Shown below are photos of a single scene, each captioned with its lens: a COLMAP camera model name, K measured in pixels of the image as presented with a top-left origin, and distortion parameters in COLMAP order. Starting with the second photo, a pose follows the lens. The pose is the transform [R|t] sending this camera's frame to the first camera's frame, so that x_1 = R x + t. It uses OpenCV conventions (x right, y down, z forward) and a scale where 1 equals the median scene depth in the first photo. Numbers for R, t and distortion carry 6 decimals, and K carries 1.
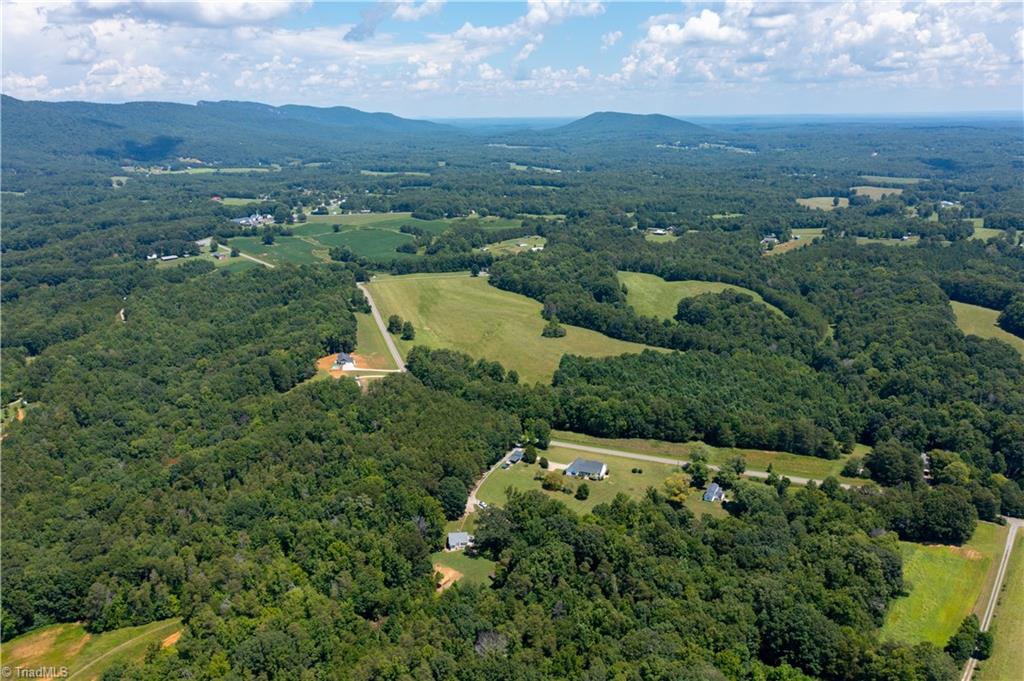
lens RADIAL K [[813.7, 0, 512.0], [0, 813.7, 340.5], [0, 0, 1]] dist [-0.009170, 0.007662]
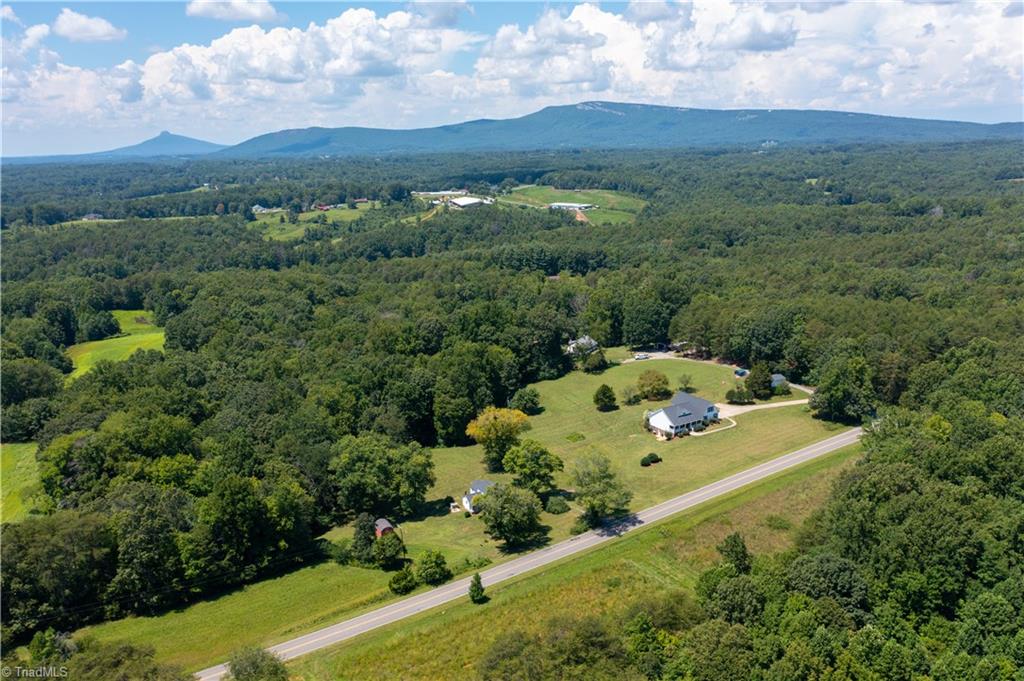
lens RADIAL K [[813.7, 0, 512.0], [0, 813.7, 340.5], [0, 0, 1]] dist [-0.009170, 0.007662]
pose [[-0.553501, 0.229592, -0.800577, 0.536957], [-0.201570, 0.895745, 0.396246, -0.065588], [0.808088, 0.380695, -0.449517, 1.093017]]
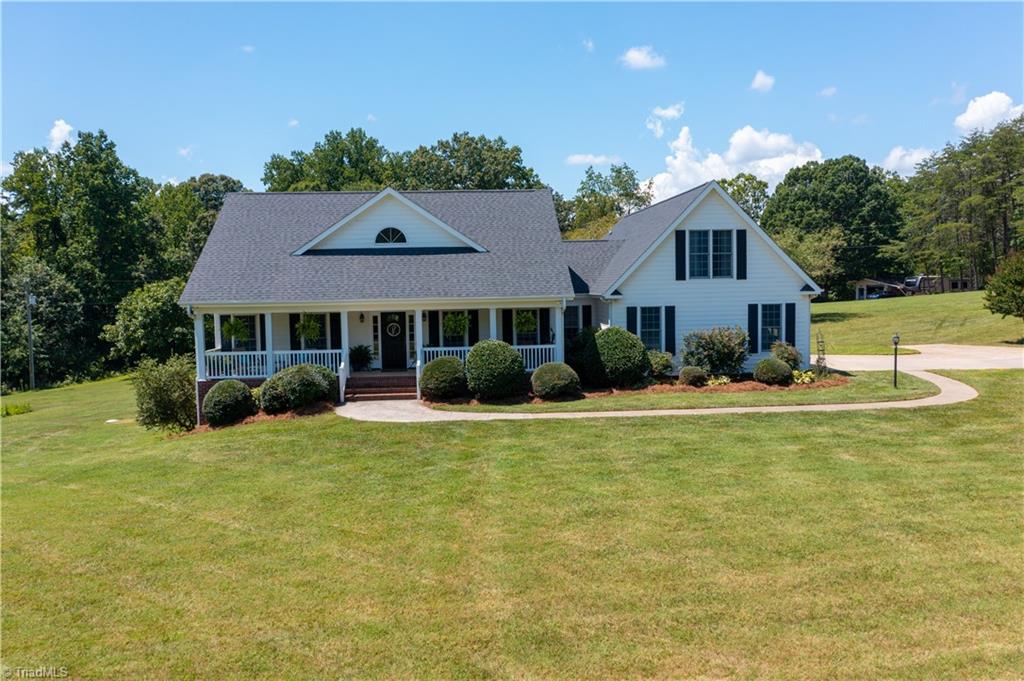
lens RADIAL K [[813.7, 0, 512.0], [0, 813.7, 340.5], [0, 0, 1]] dist [-0.009170, 0.007662]
pose [[-0.869320, 0.068904, -0.489423, 0.120679], [-0.104152, 0.942460, 0.317681, 0.133937], [0.483152, 0.327141, -0.812123, 1.023837]]
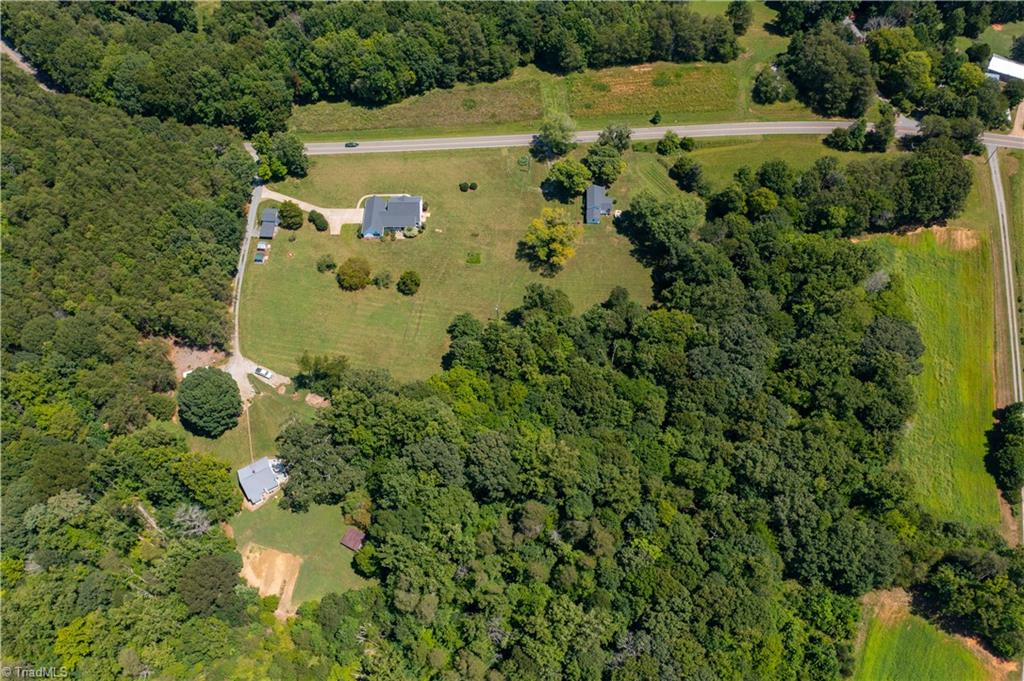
lens RADIAL K [[813.7, 0, 512.0], [0, 813.7, 340.5], [0, 0, 1]] dist [-0.009170, 0.007662]
pose [[0.909827, -0.365875, 0.195832, 0.019455], [0.129073, 0.697985, 0.704384, -0.185546], [-0.394404, -0.615591, 0.682271, 0.481581]]
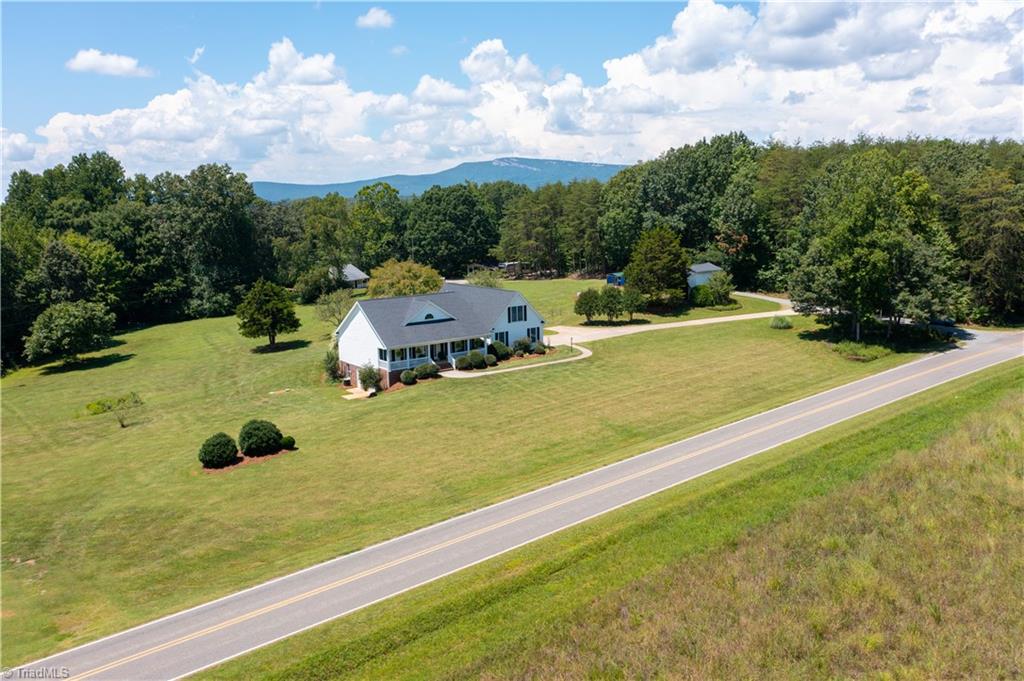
lens RADIAL K [[813.7, 0, 512.0], [0, 813.7, 340.5], [0, 0, 1]] dist [-0.009170, 0.007662]
pose [[-0.472912, 0.174959, -0.863565, 0.231378], [-0.219644, 0.925739, 0.307838, 0.097145], [0.853294, 0.335257, -0.399364, 1.053211]]
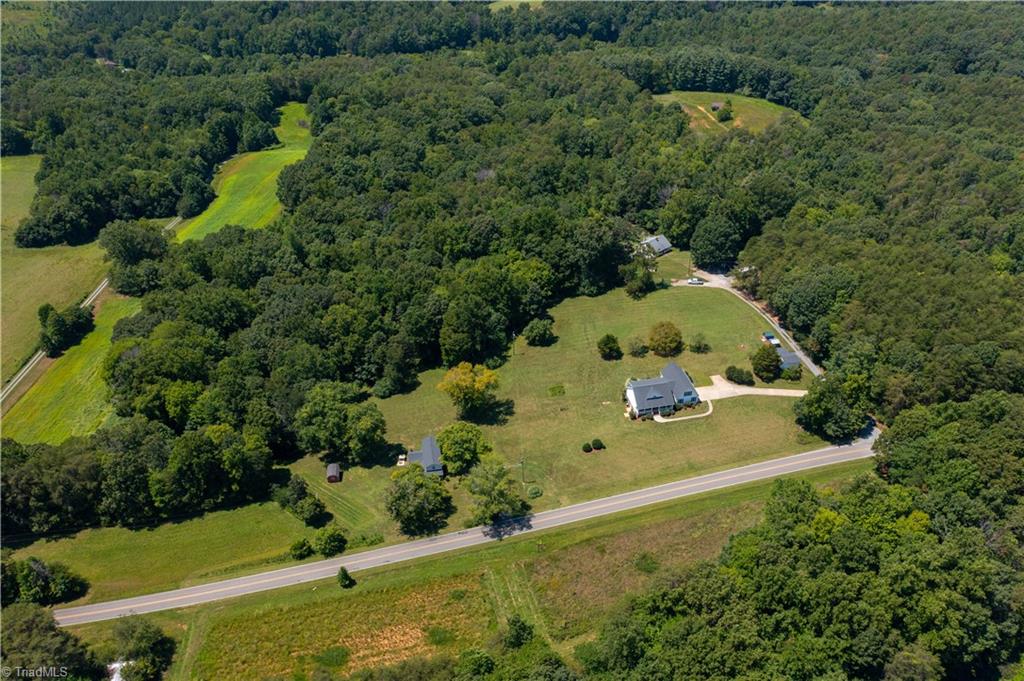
lens RADIAL K [[813.7, 0, 512.0], [0, 813.7, 340.5], [0, 0, 1]] dist [-0.009170, 0.007662]
pose [[-0.801148, 0.365337, -0.474015, 0.390344], [-0.129317, 0.667661, 0.733148, -0.226079], [0.584328, 0.648659, -0.487651, 1.141508]]
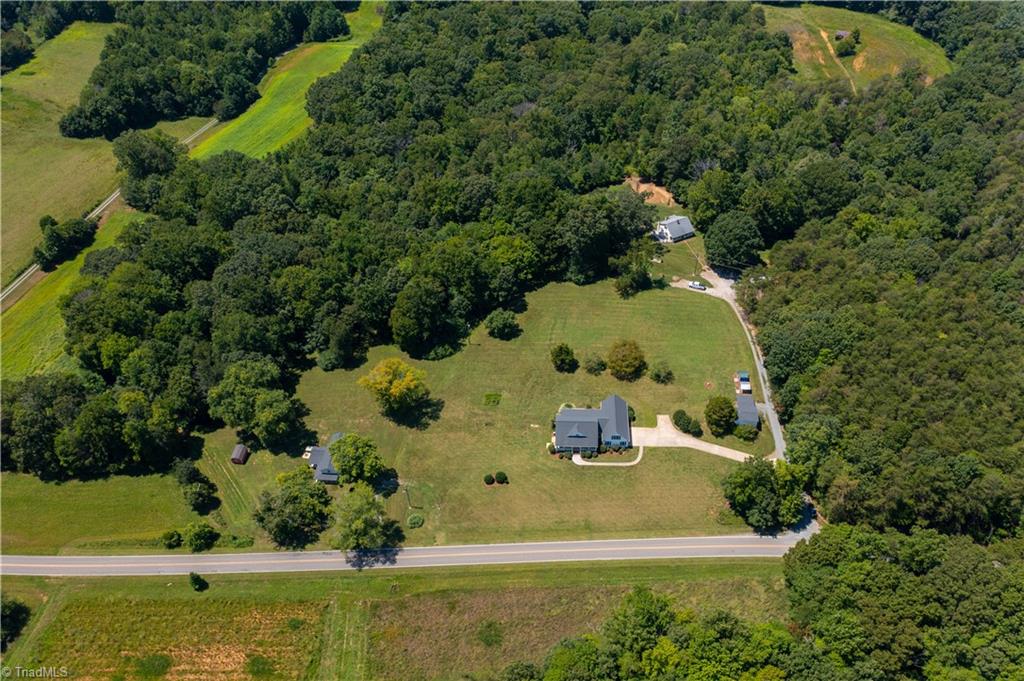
lens RADIAL K [[813.7, 0, 512.0], [0, 813.7, 340.5], [0, 0, 1]] dist [-0.009170, 0.007662]
pose [[-0.921783, 0.301065, -0.244287, 0.227993], [-0.062488, 0.506478, 0.859986, -0.264021], [0.382638, 0.807985, -0.448049, 1.119281]]
